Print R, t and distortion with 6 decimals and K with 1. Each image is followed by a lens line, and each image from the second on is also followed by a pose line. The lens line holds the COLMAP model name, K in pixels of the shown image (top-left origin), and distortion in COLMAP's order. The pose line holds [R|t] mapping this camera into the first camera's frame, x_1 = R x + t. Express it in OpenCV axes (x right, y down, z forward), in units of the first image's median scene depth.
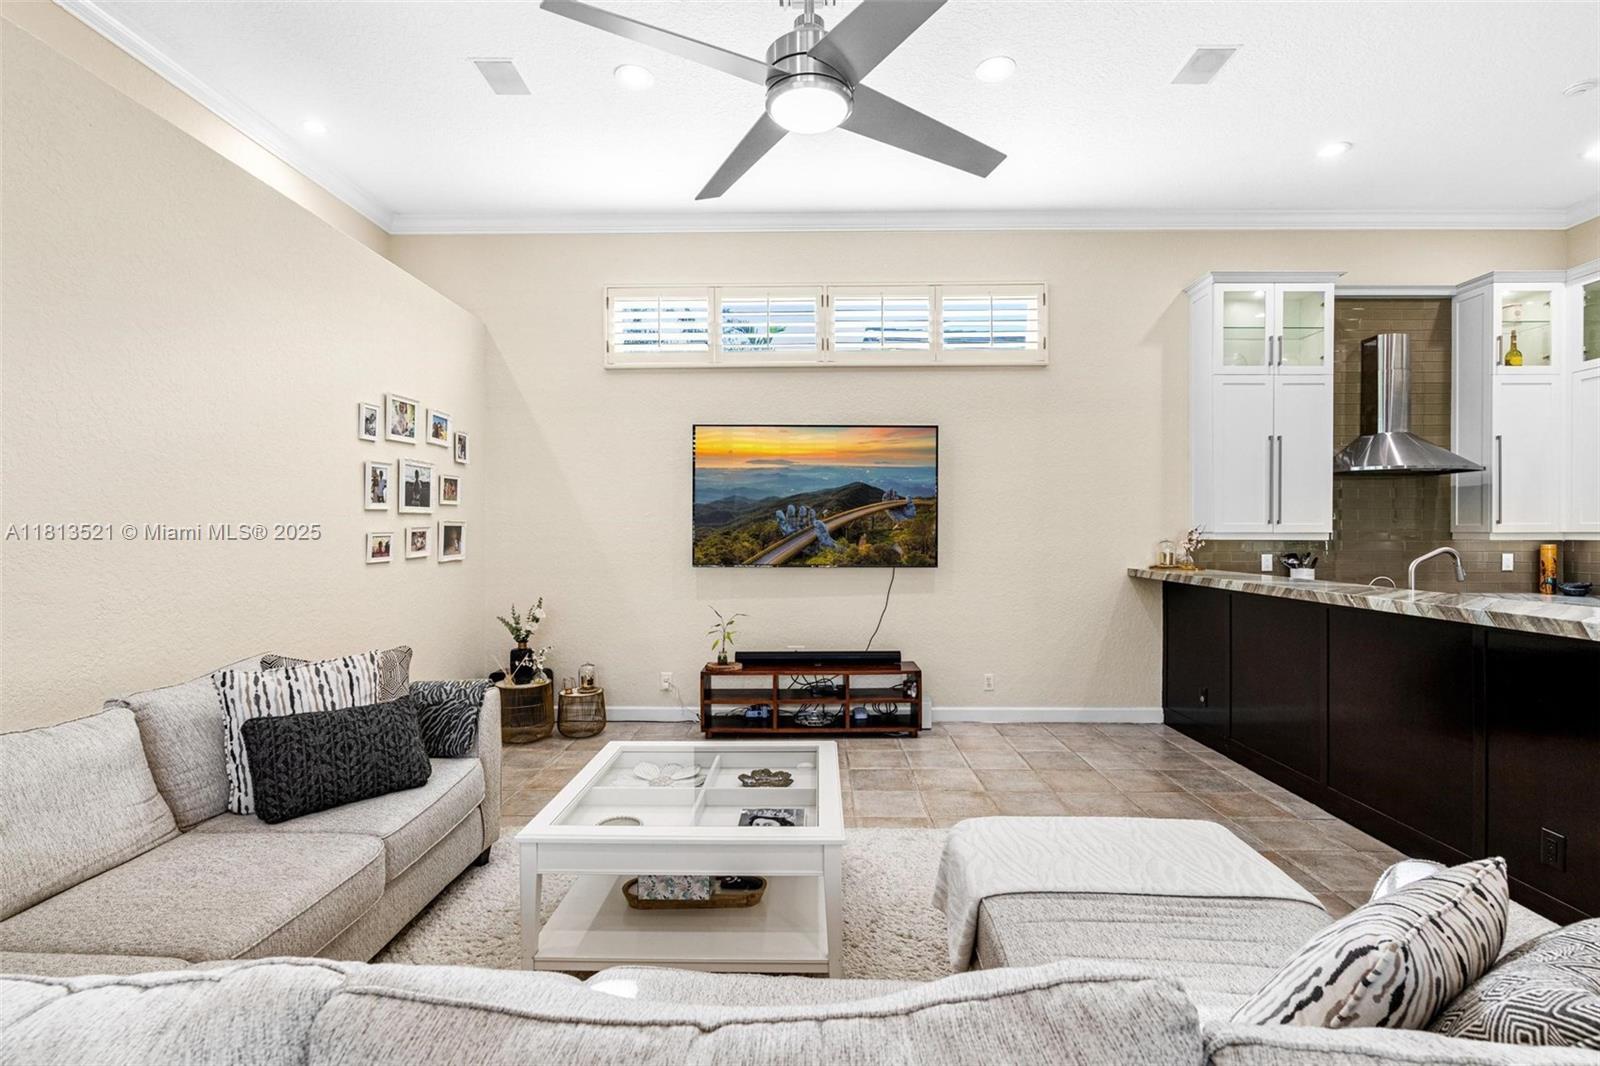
lens RADIAL K [[730.6, 0, 806.7], [0, 730.6, 538.0], [0, 0, 1]] dist [-0.006491, 0.000160]
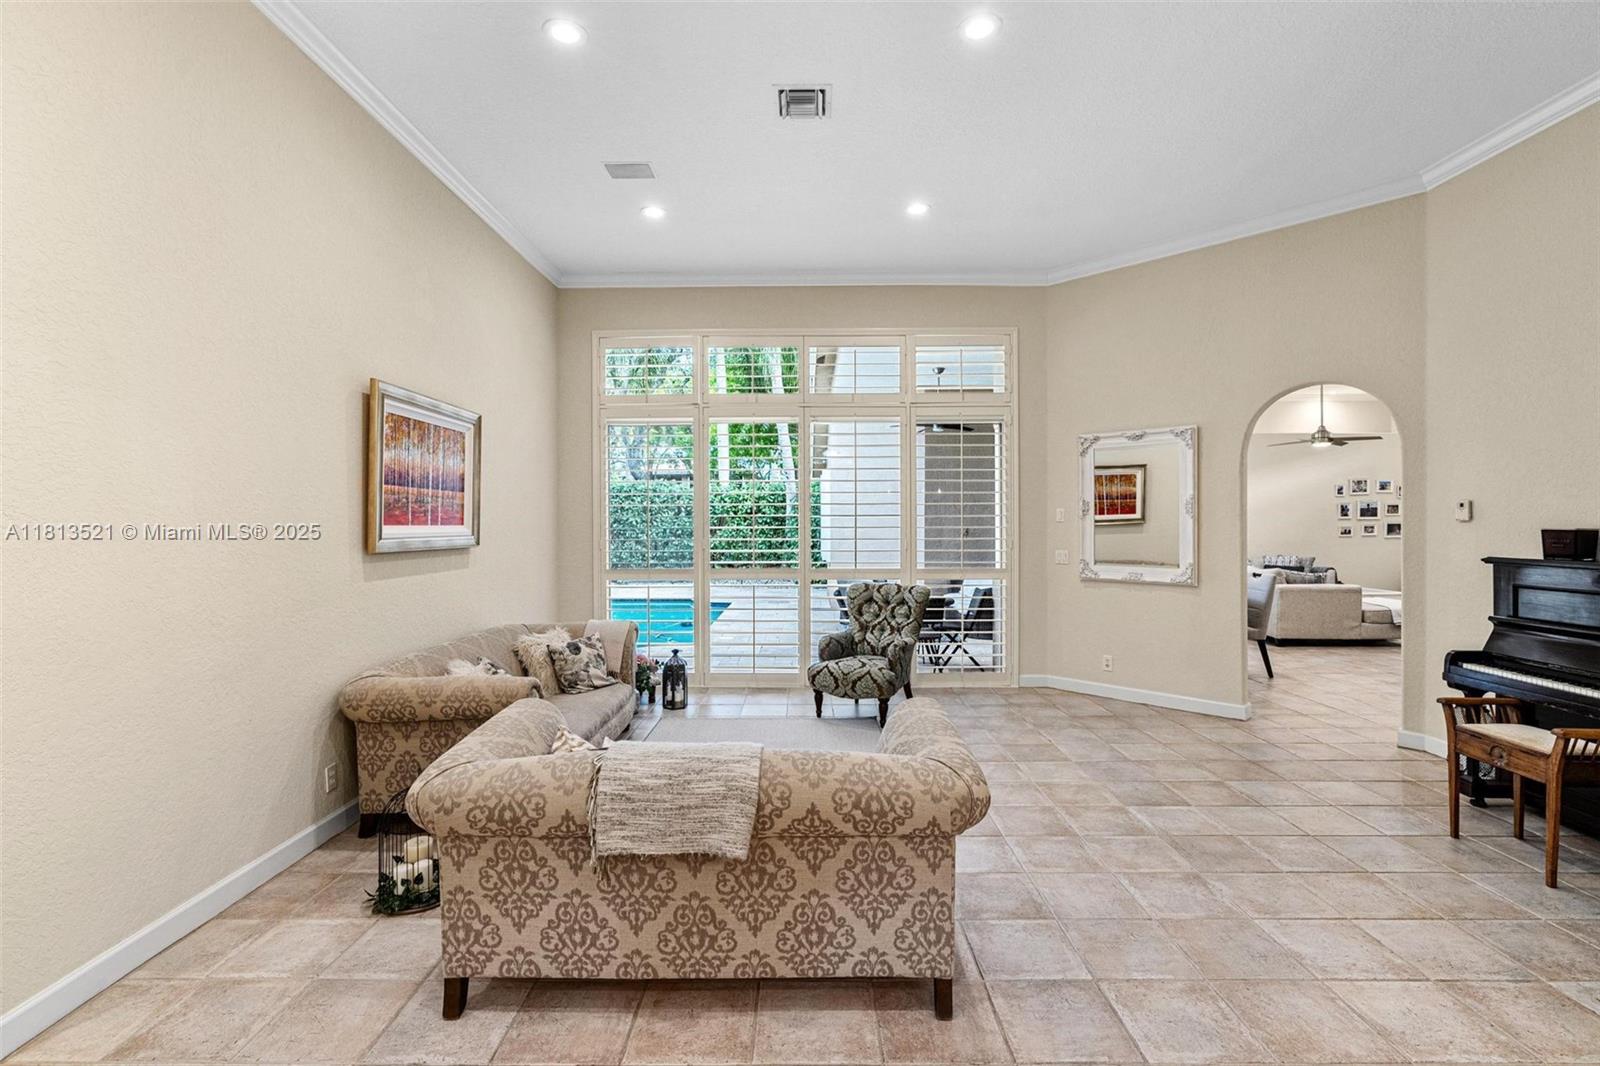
lens RADIAL K [[733.3, 0, 800.4], [0, 733.3, 526.6], [0, 0, 1]] dist [-0.005627, -0.000044]
pose [[0.007521, 0.006111, -0.999953, 1.858027], [-0.007517, 0.999953, 0.006055, -0.006290], [0.999943, 0.007471, 0.007567, -0.974476]]
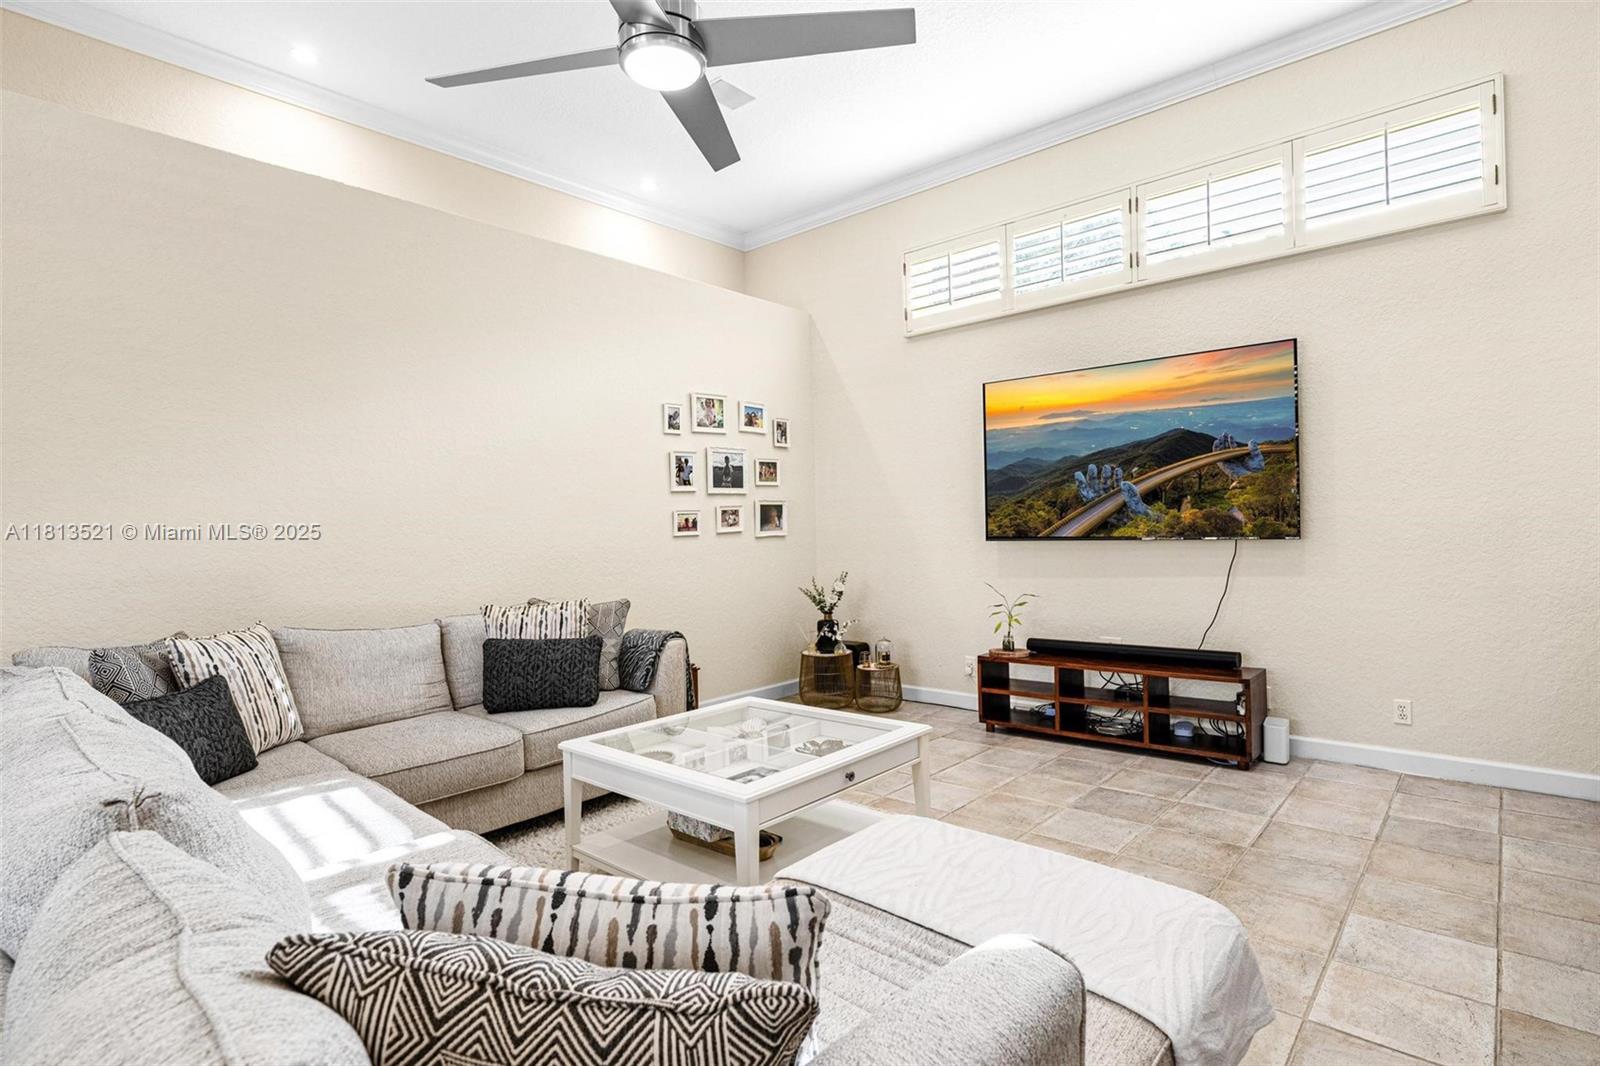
lens RADIAL K [[807.1, 0, 801.4], [0, 807.1, 533.9], [0, 0, 1]] dist [-0.006890, 0.000123]
pose [[0.757067, -0.013686, -0.653194, 0.323320], [0.019671, 0.999805, 0.001852, 0.024729], [0.653041, -0.014251, 0.757189, 0.097289]]
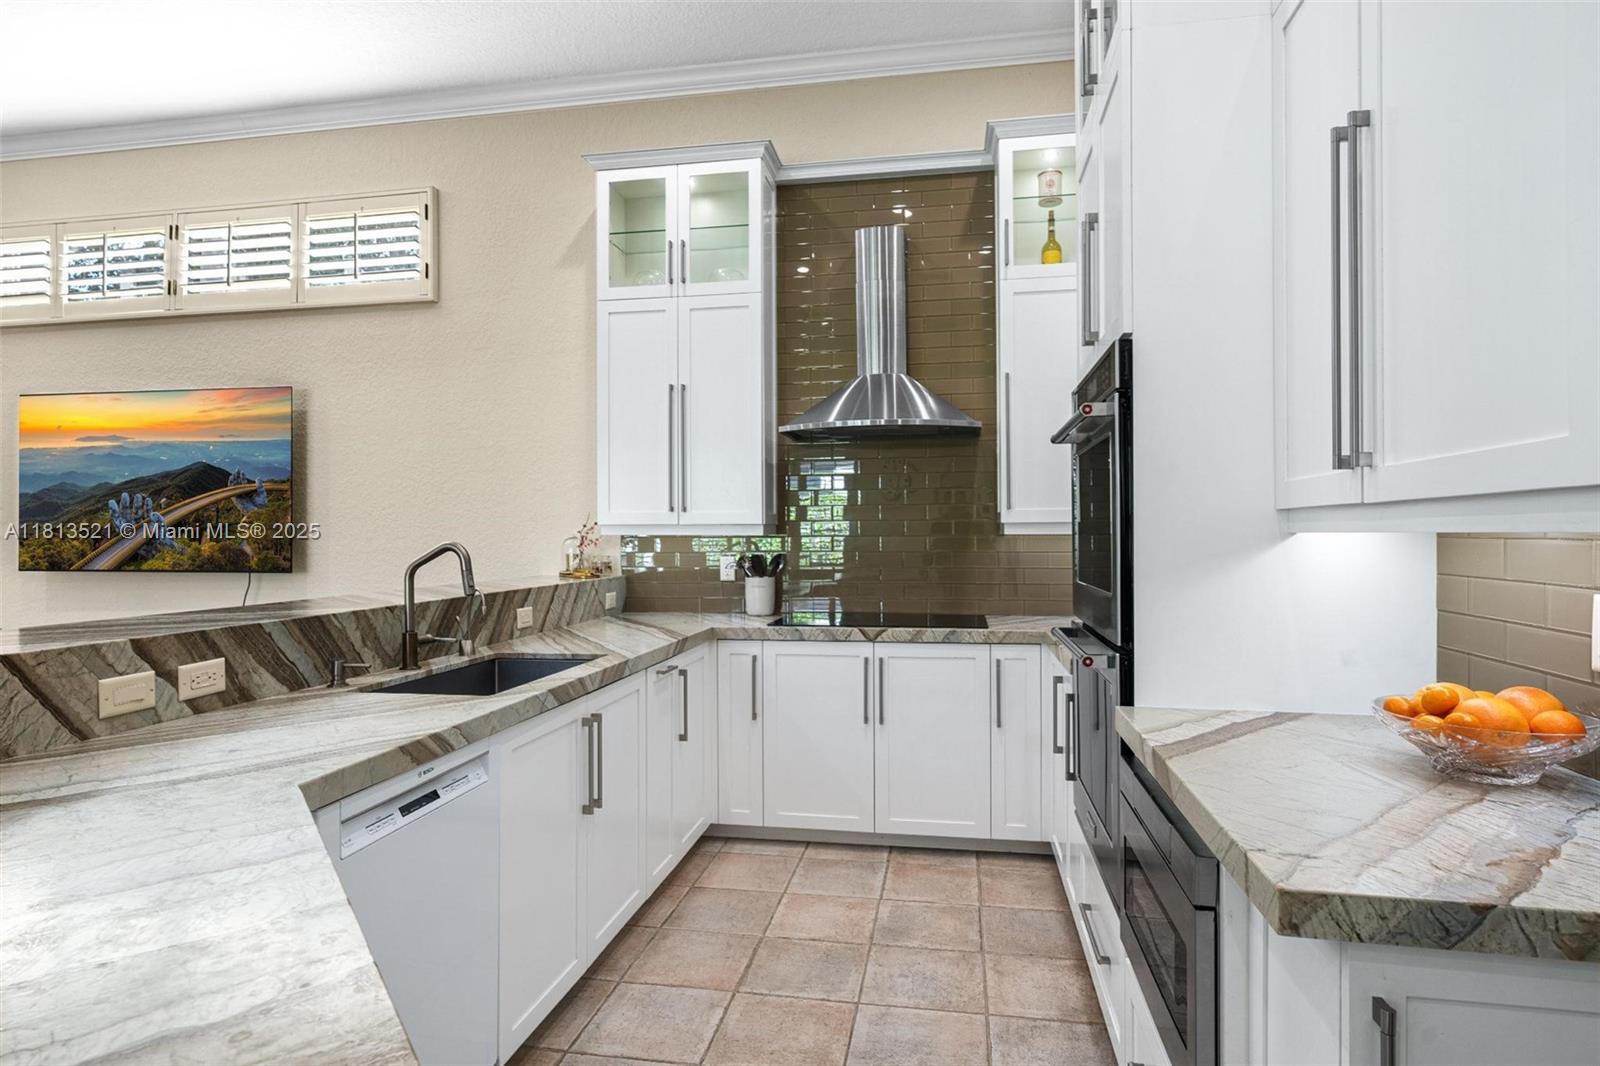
lens RADIAL K [[871.5, 0, 804.5], [0, 871.5, 531.4], [0, 0, 1]] dist [-0.012997, 0.011507]
pose [[0.986950, -0.003592, -0.160987, 0.852499], [0.001672, 0.999926, -0.012060, 0.008567], [0.161019, 0.011634, 0.986883, 0.196065]]
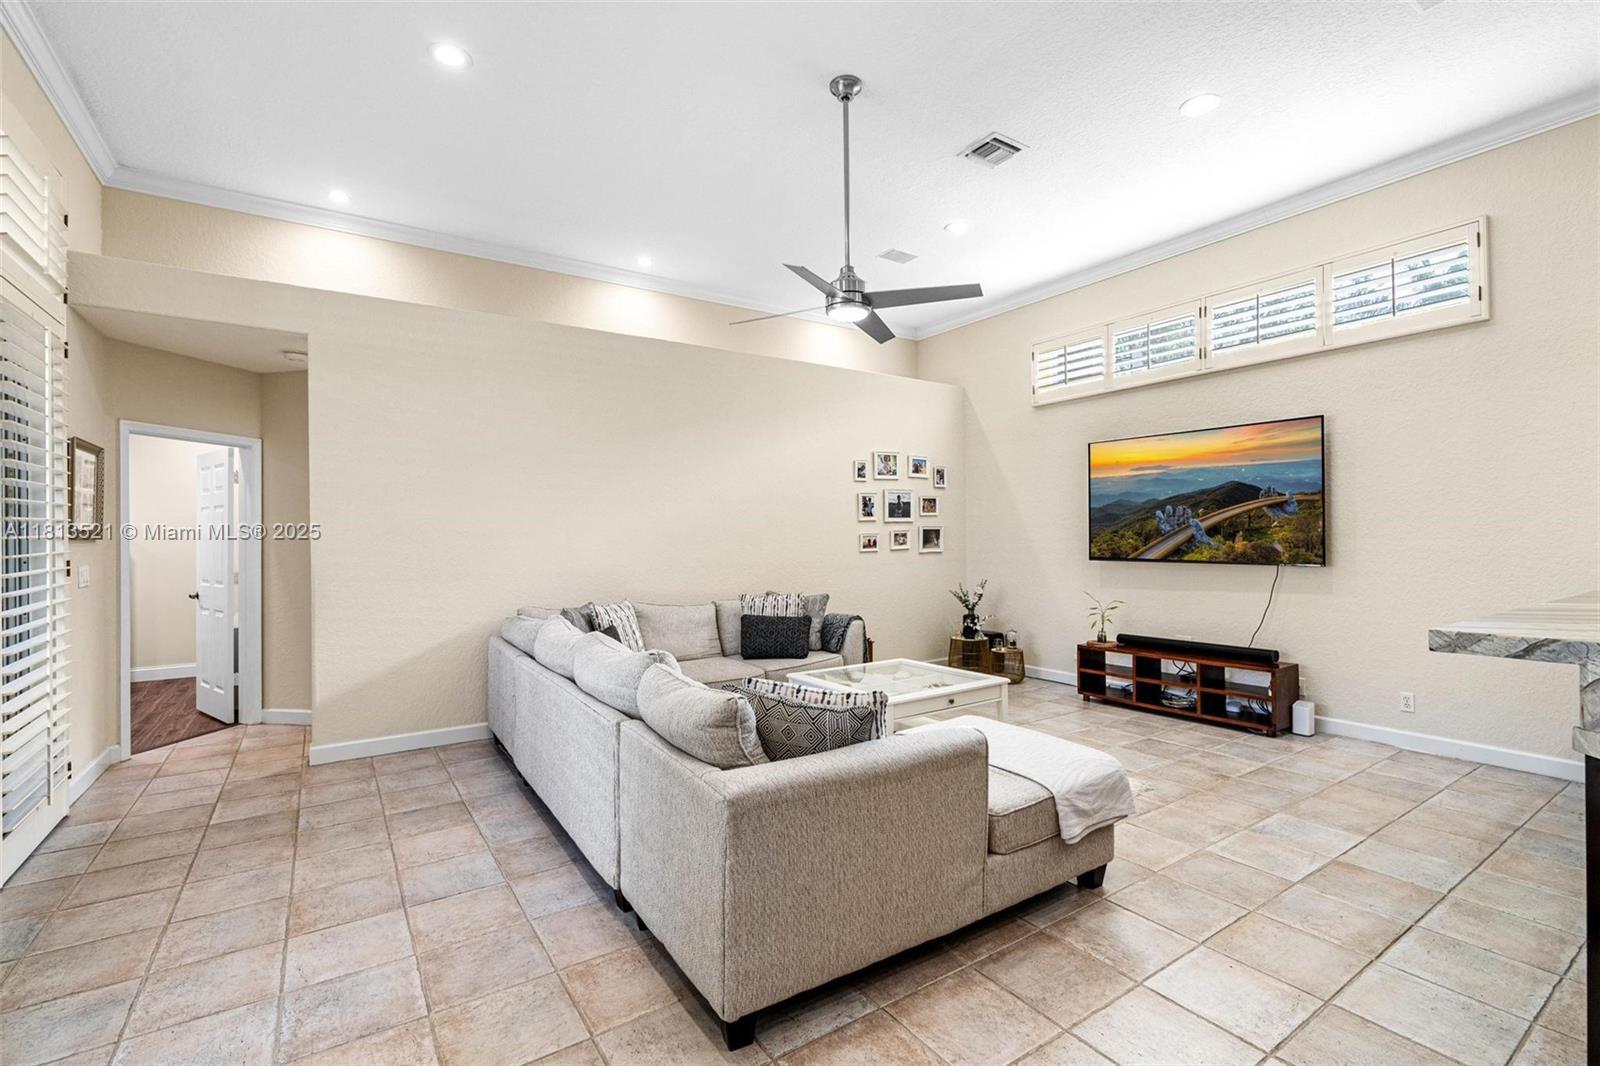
lens RADIAL K [[715.8, 0, 803.4], [0, 715.8, 534.3], [0, 0, 1]] dist [-0.005121, -0.000183]
pose [[0.570549, -0.007760, -0.821227, 0.549713], [0.001542, 0.999964, -0.008378, 0.005707], [0.821262, 0.003513, 0.570541, -0.066892]]
